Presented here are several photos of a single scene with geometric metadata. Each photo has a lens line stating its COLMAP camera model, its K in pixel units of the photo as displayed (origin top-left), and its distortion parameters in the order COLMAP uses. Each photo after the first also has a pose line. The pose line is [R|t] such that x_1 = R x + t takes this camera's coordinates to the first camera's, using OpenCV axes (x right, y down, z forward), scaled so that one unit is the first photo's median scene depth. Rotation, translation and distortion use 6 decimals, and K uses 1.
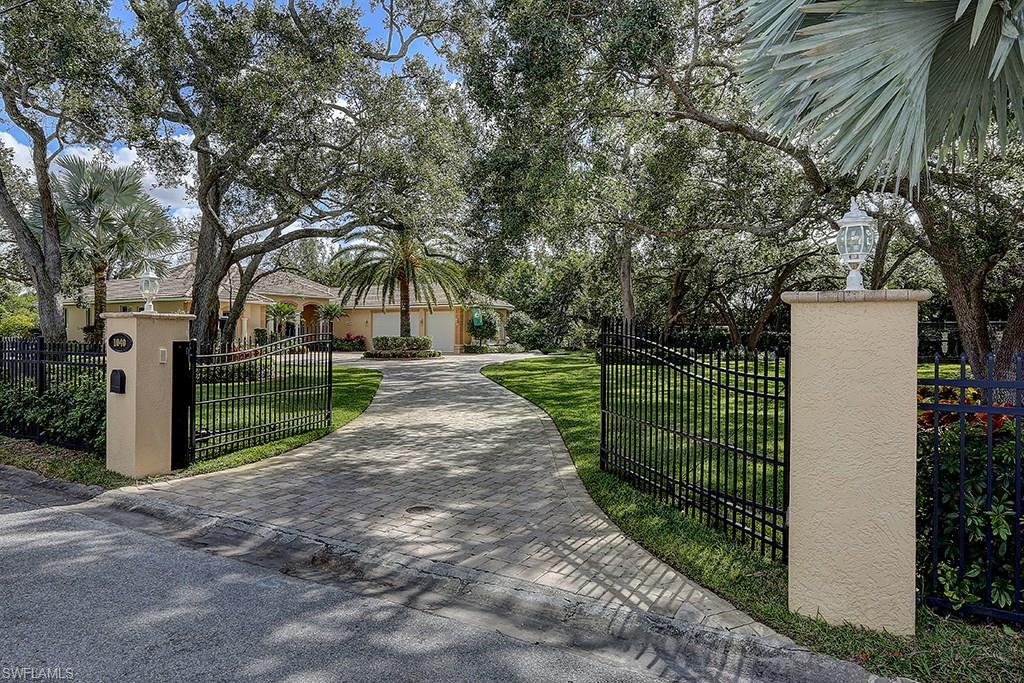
lens RADIAL K [[675.5, 0, 508.9], [0, 675.5, 339.9], [0, 0, 1]] dist [-0.005268, -0.000260]
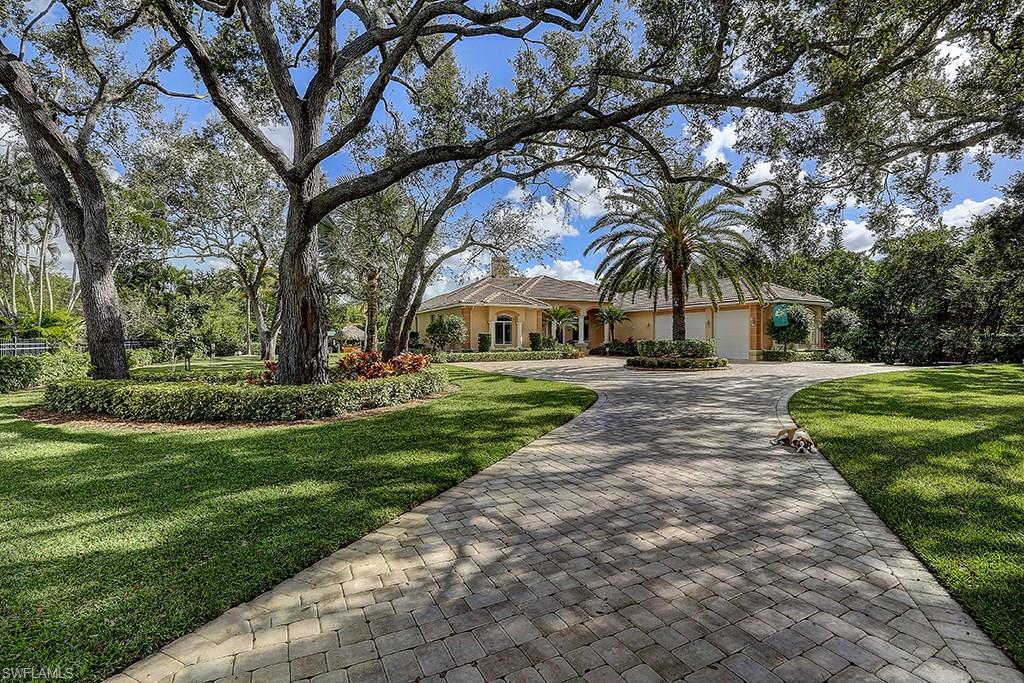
lens RADIAL K [[477.4, 0, 516.6], [0, 477.4, 338.1], [0, 0, 1]] dist [-0.014499, -0.000547]
pose [[0.851595, -0.005508, -0.524171, -0.018410], [0.000158, 0.999947, -0.010252, -0.001610], [0.524200, 0.008647, 0.851551, 0.371978]]
